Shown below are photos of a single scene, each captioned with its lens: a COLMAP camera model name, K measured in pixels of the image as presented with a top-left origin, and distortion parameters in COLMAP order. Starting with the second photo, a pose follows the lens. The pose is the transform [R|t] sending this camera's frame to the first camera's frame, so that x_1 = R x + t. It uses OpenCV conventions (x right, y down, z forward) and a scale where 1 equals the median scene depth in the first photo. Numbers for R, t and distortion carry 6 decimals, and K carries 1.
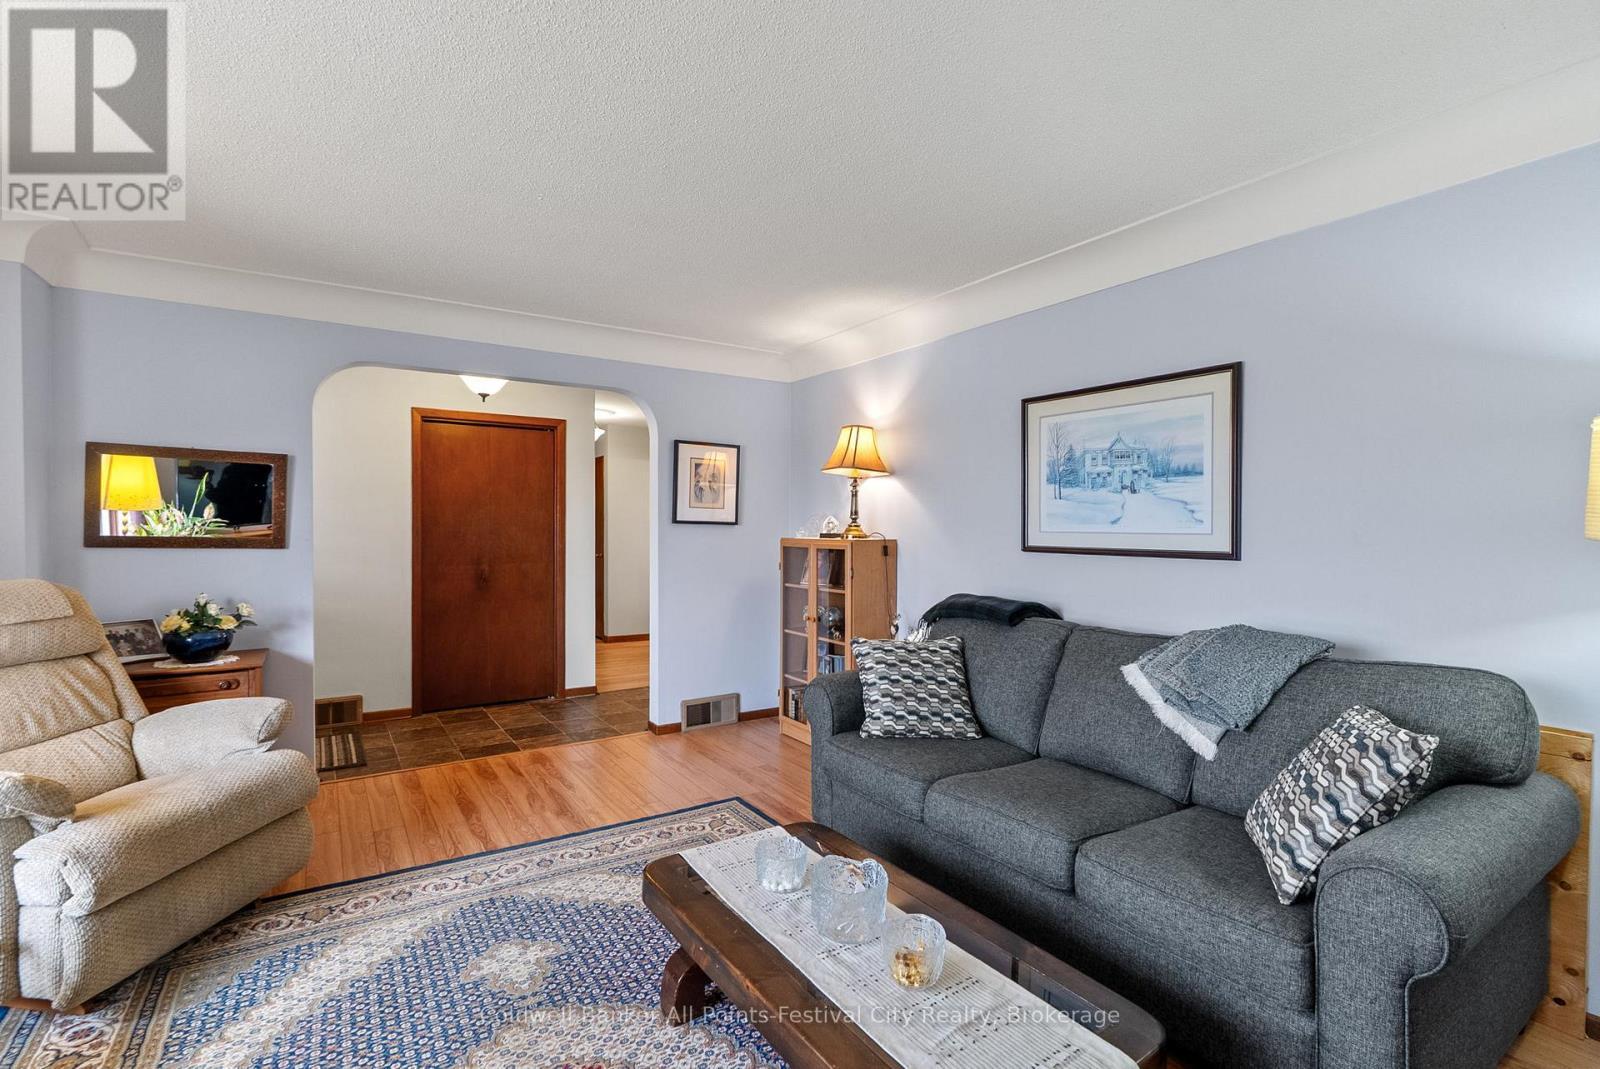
lens RADIAL K [[762.3, 0, 794.7], [0, 762.3, 531.4], [0, 0, 1]] dist [-0.000847, -0.000048]
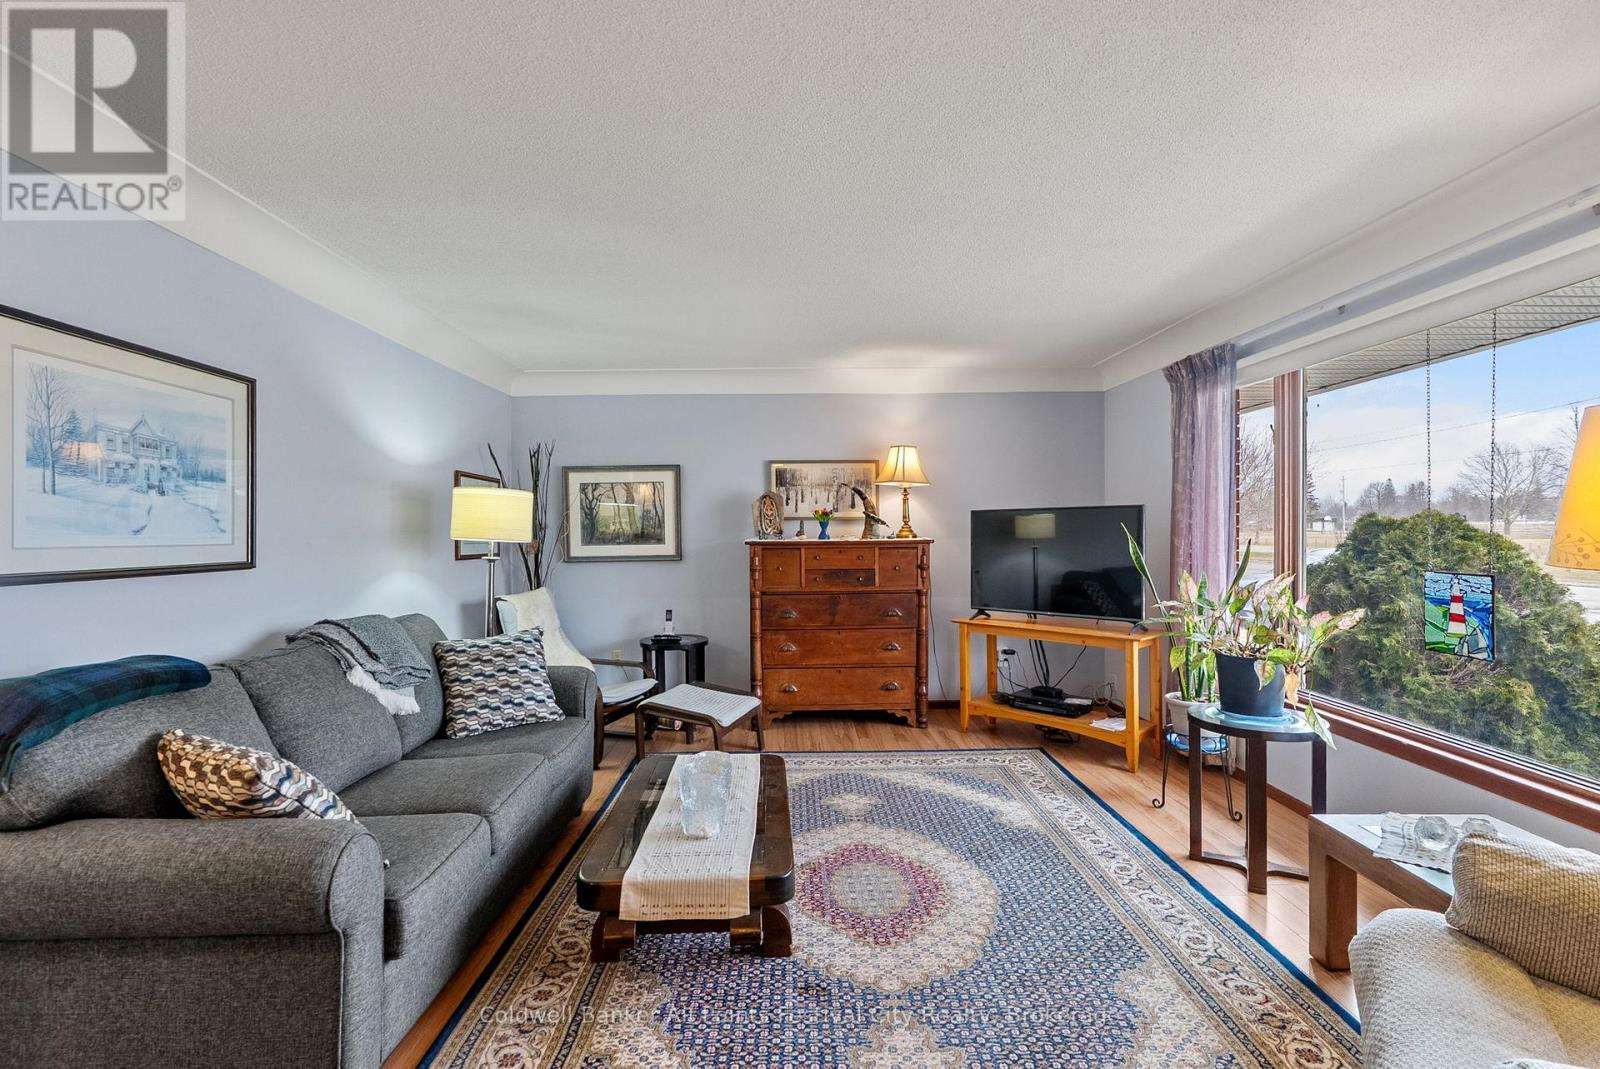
lens RADIAL K [[762.3, 0, 798.1], [0, 762.3, 530.2], [0, 0, 1]] dist [-0.000847, -0.000048]
pose [[-0.855737, -0.000617, 0.517410, -0.556627], [0.003609, 0.999968, 0.007162, -0.018000], [-0.517398, 0.007996, -0.855707, 1.410724]]
